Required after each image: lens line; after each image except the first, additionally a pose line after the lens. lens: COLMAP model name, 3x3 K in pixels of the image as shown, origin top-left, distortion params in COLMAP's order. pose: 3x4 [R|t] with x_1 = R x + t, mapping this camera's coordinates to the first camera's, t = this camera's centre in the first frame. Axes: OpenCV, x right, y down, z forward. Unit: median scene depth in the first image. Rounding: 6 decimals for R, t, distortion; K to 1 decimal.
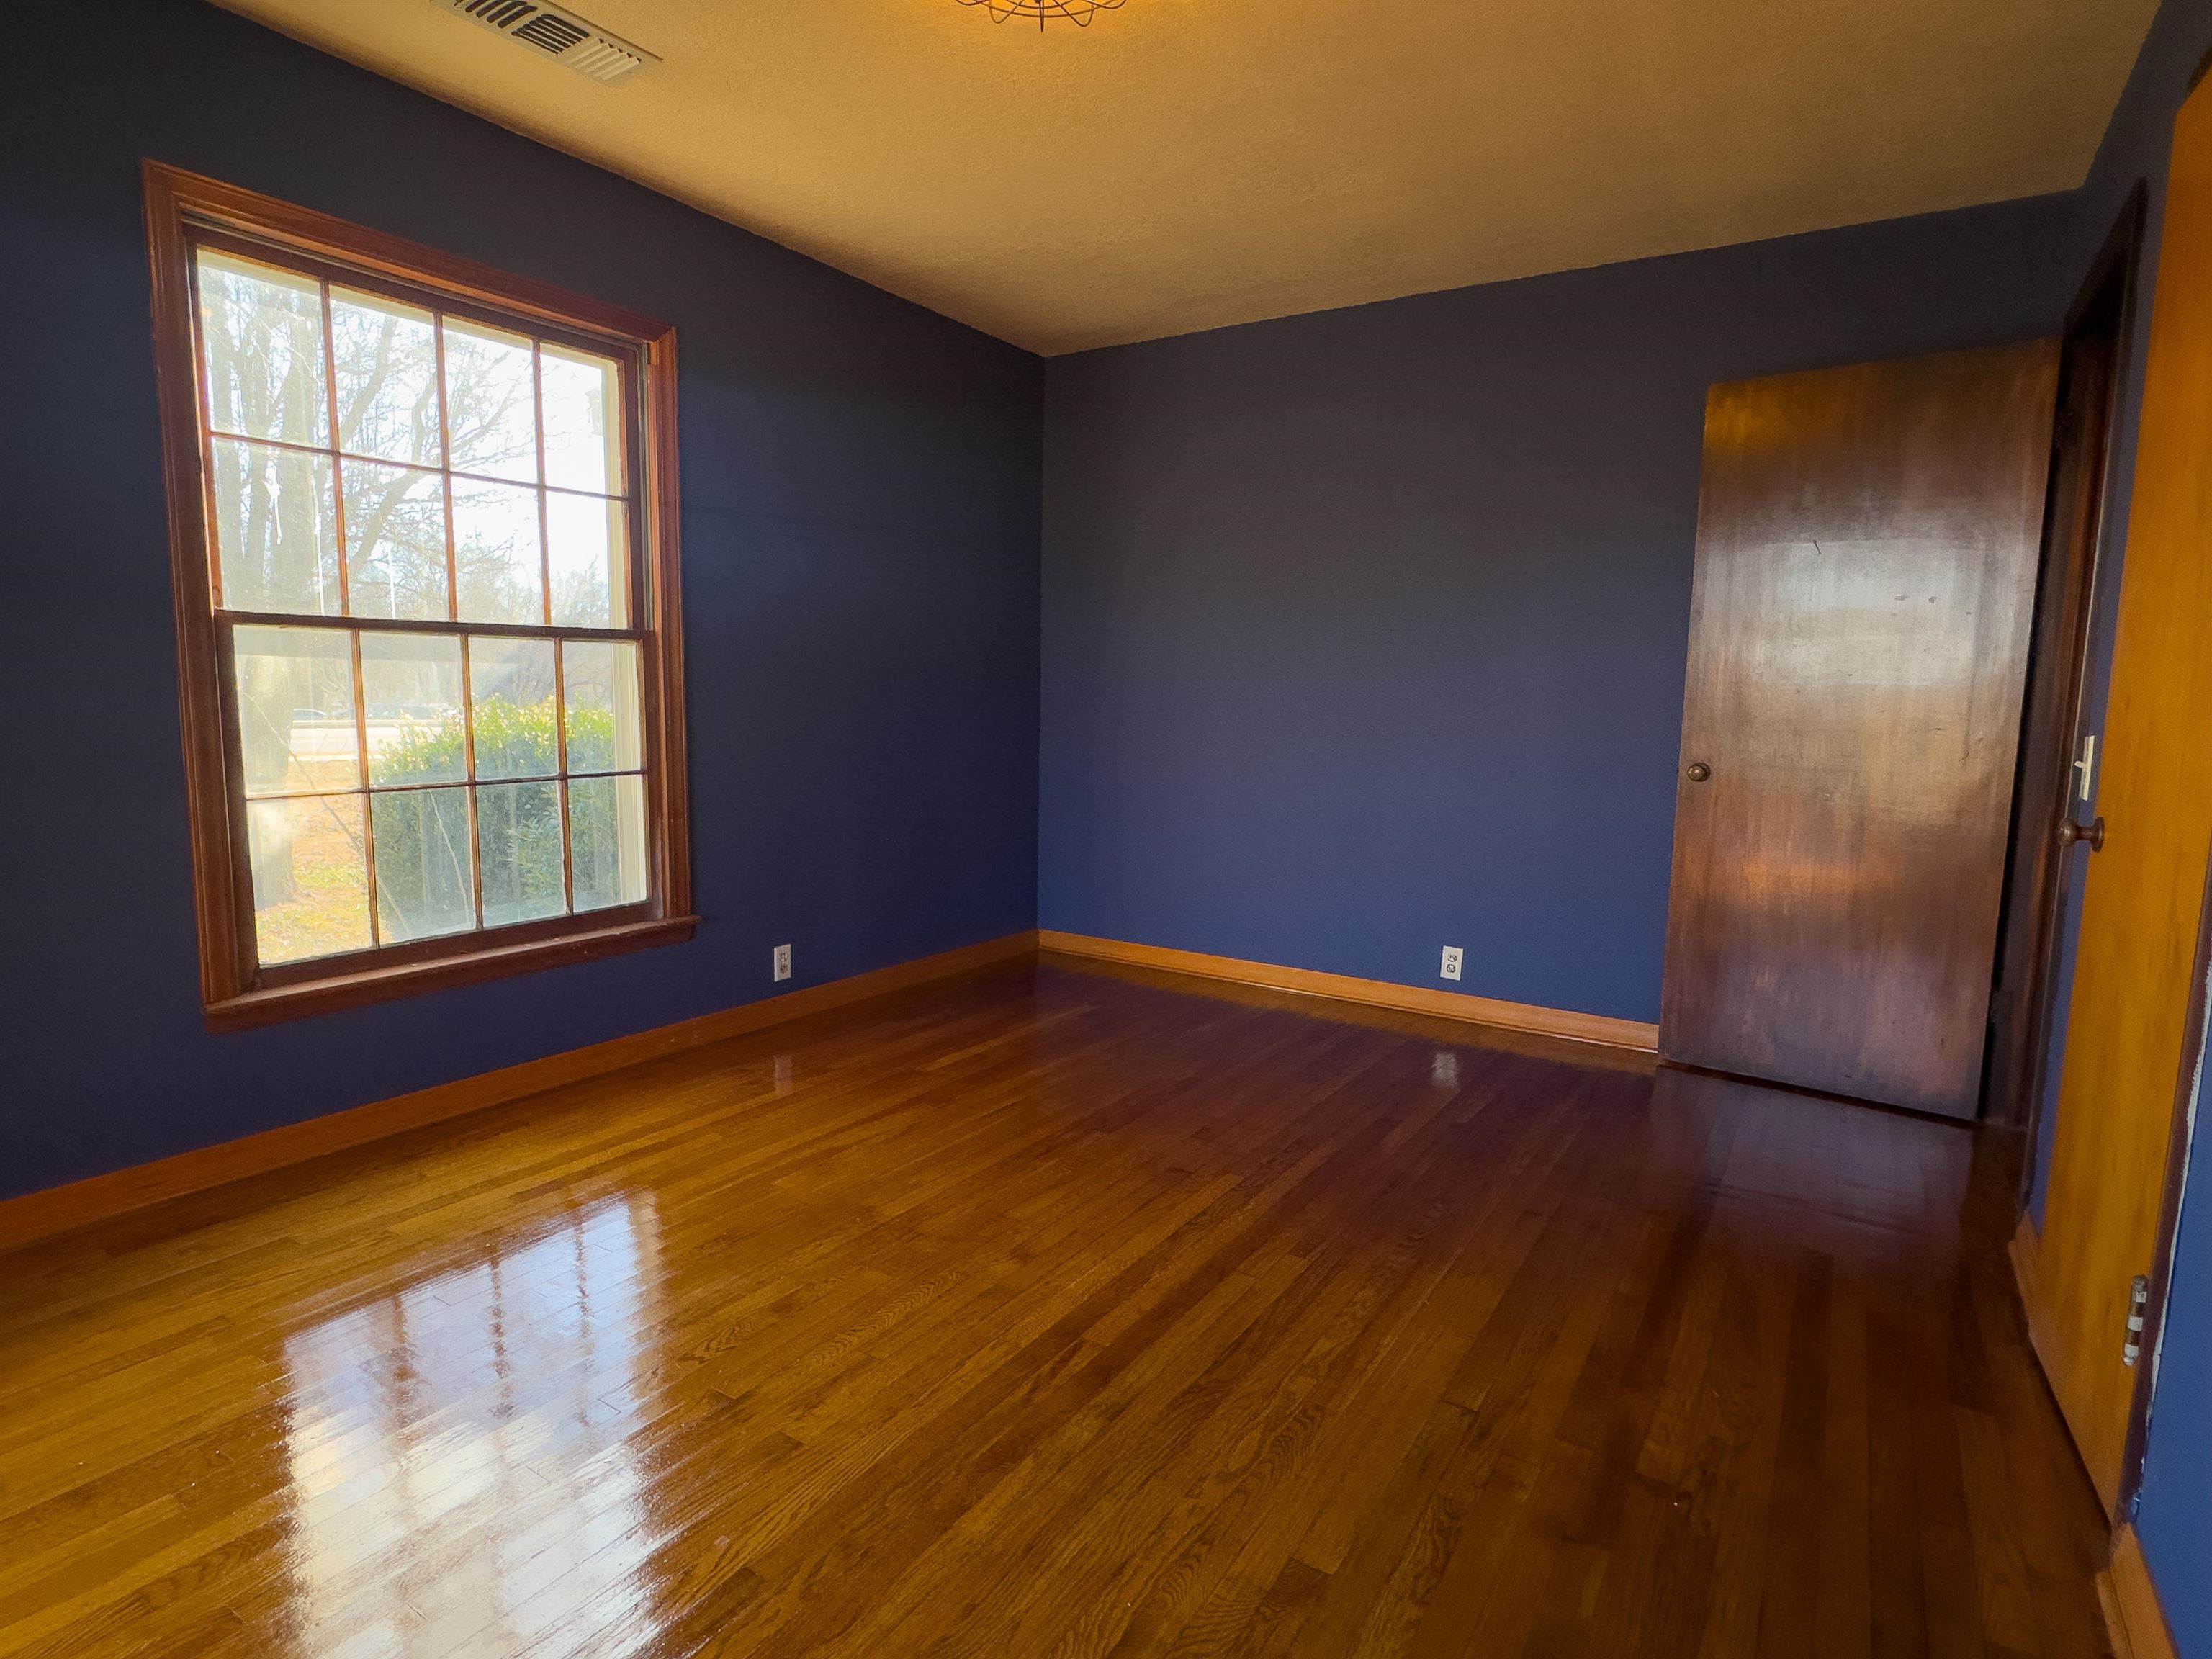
lens RADIAL K [[1172.5, 0, 1098.1], [0, 1172.5, 832.6], [0, 0, 1]] dist [-0.002688, -0.000223]
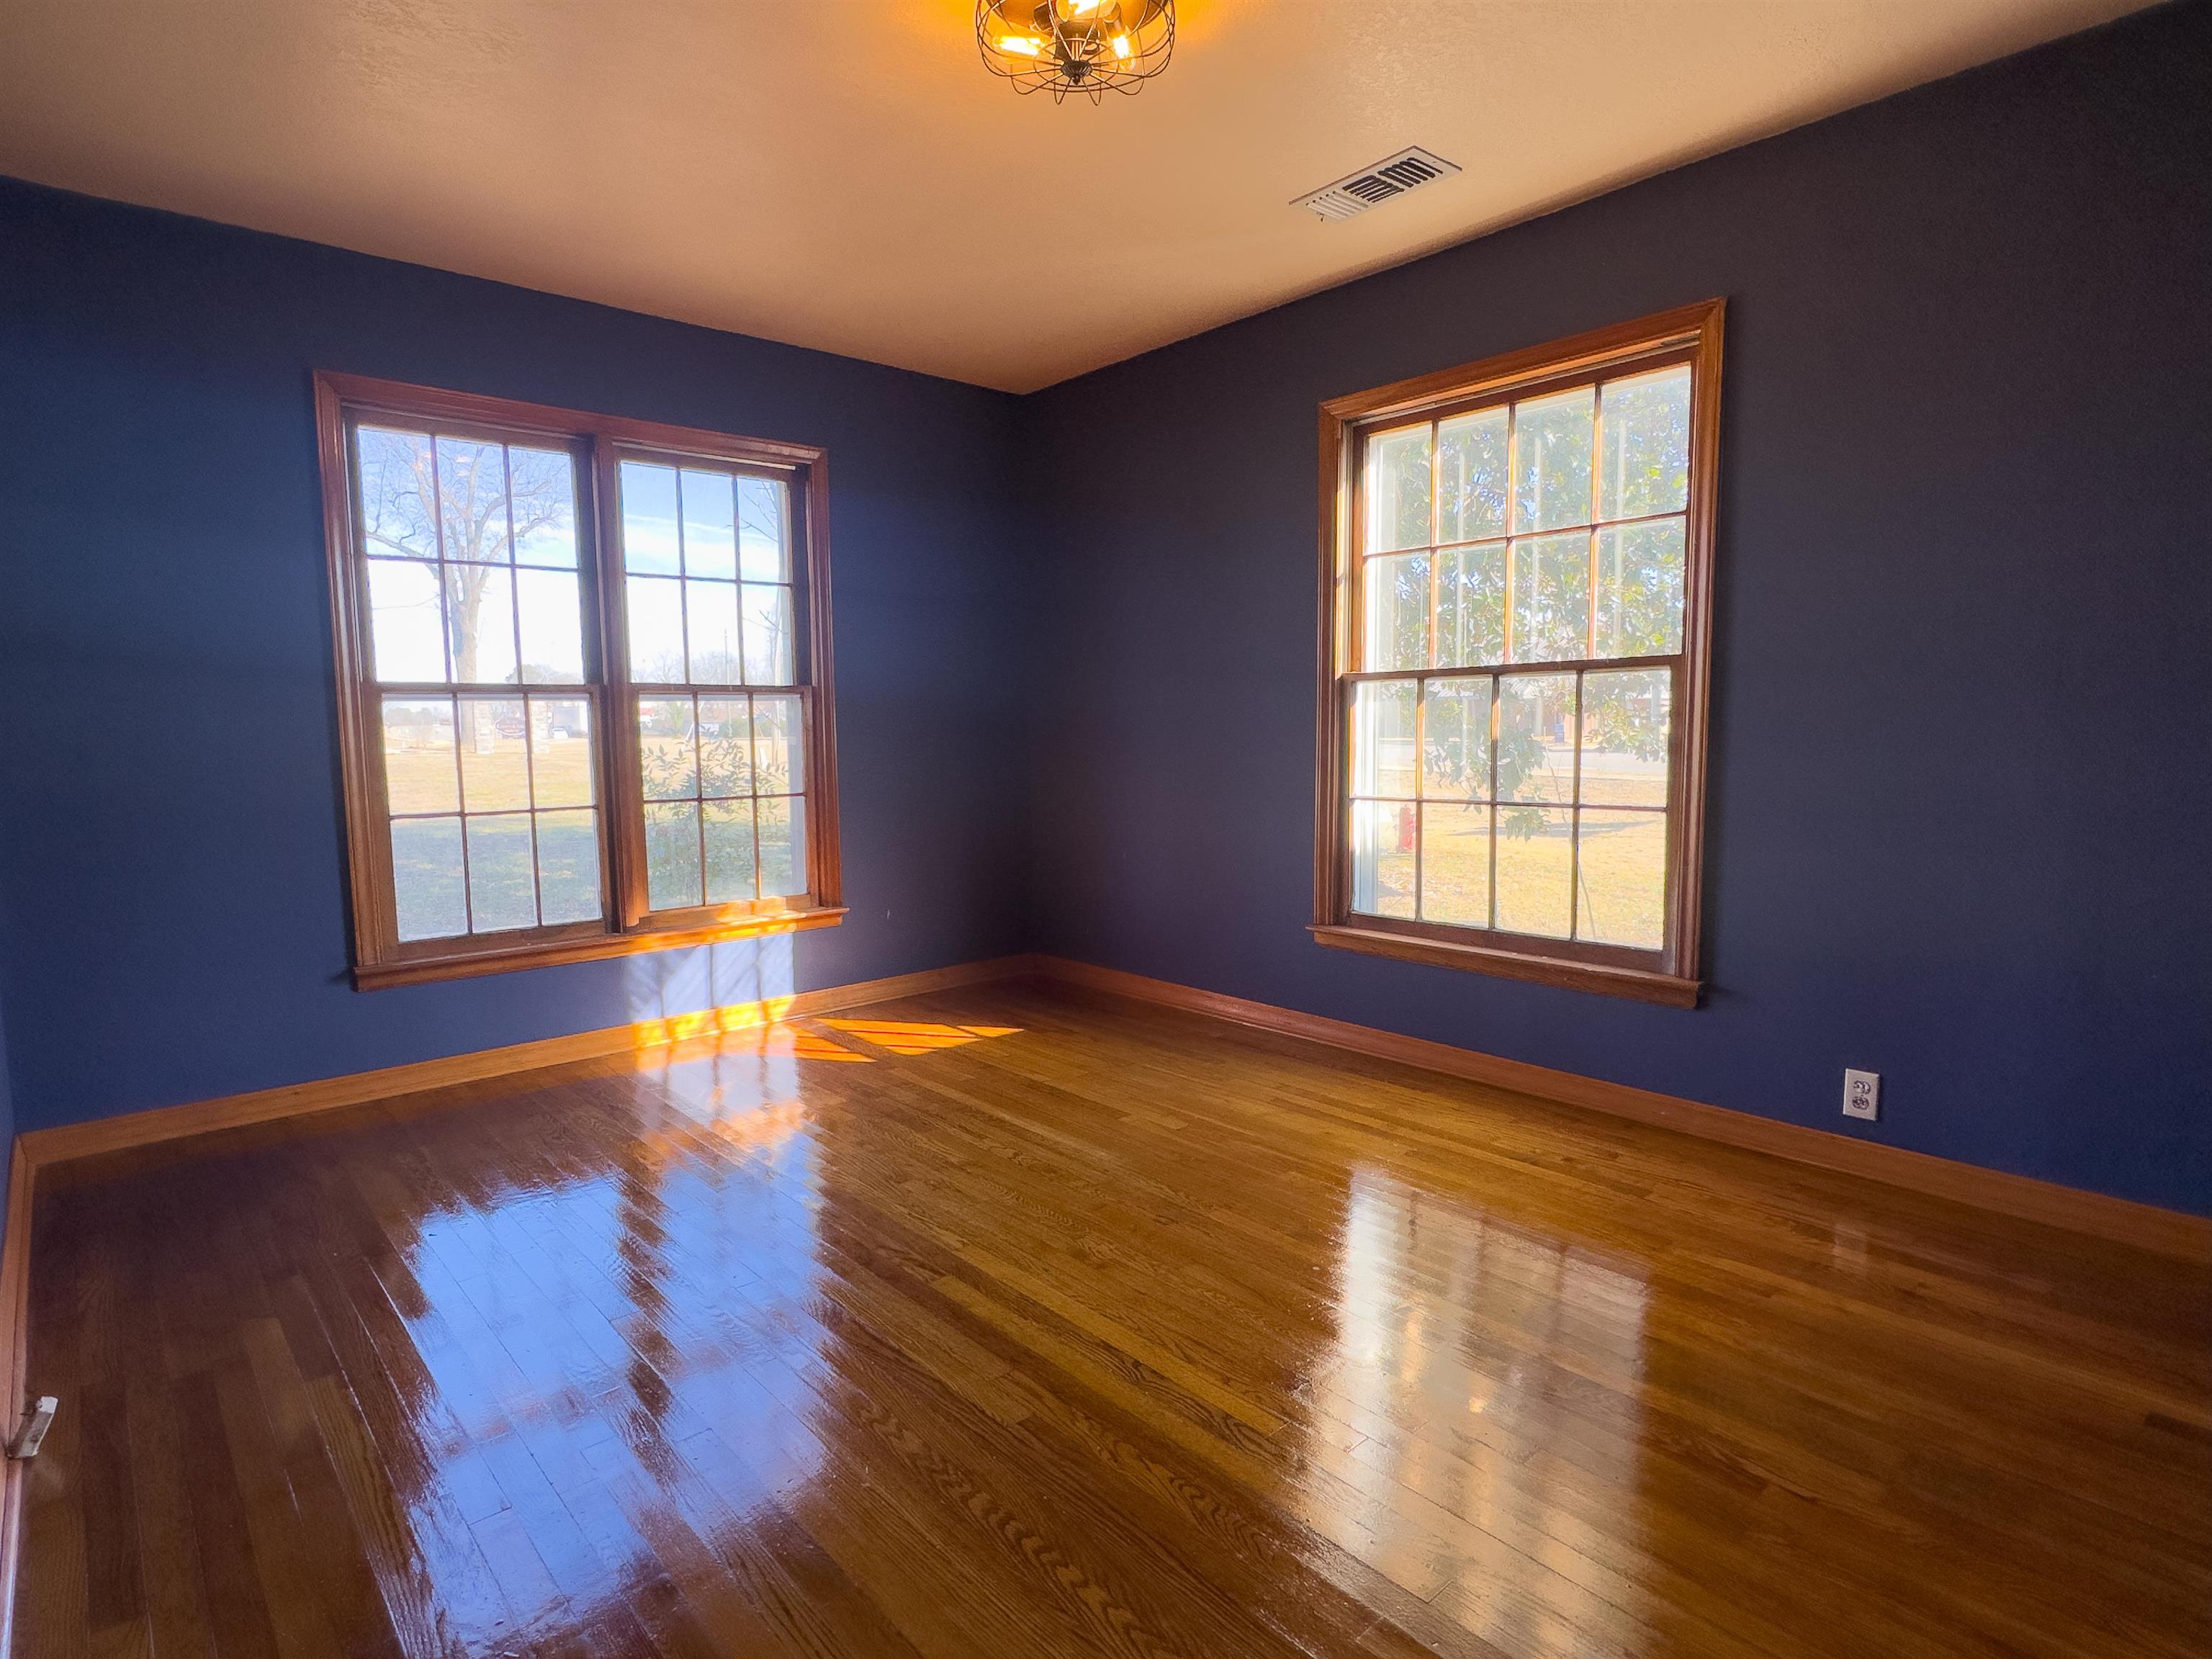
lens RADIAL K [[1172.5, 0, 1098.1], [0, 1172.5, 832.6], [0, 0, 1]] dist [-0.002688, -0.000223]
pose [[-0.270558, 0.077429, -0.959585, 0.676726], [-0.107253, 0.988131, 0.109973, -0.096756], [0.956711, 0.132672, -0.259042, 0.911493]]
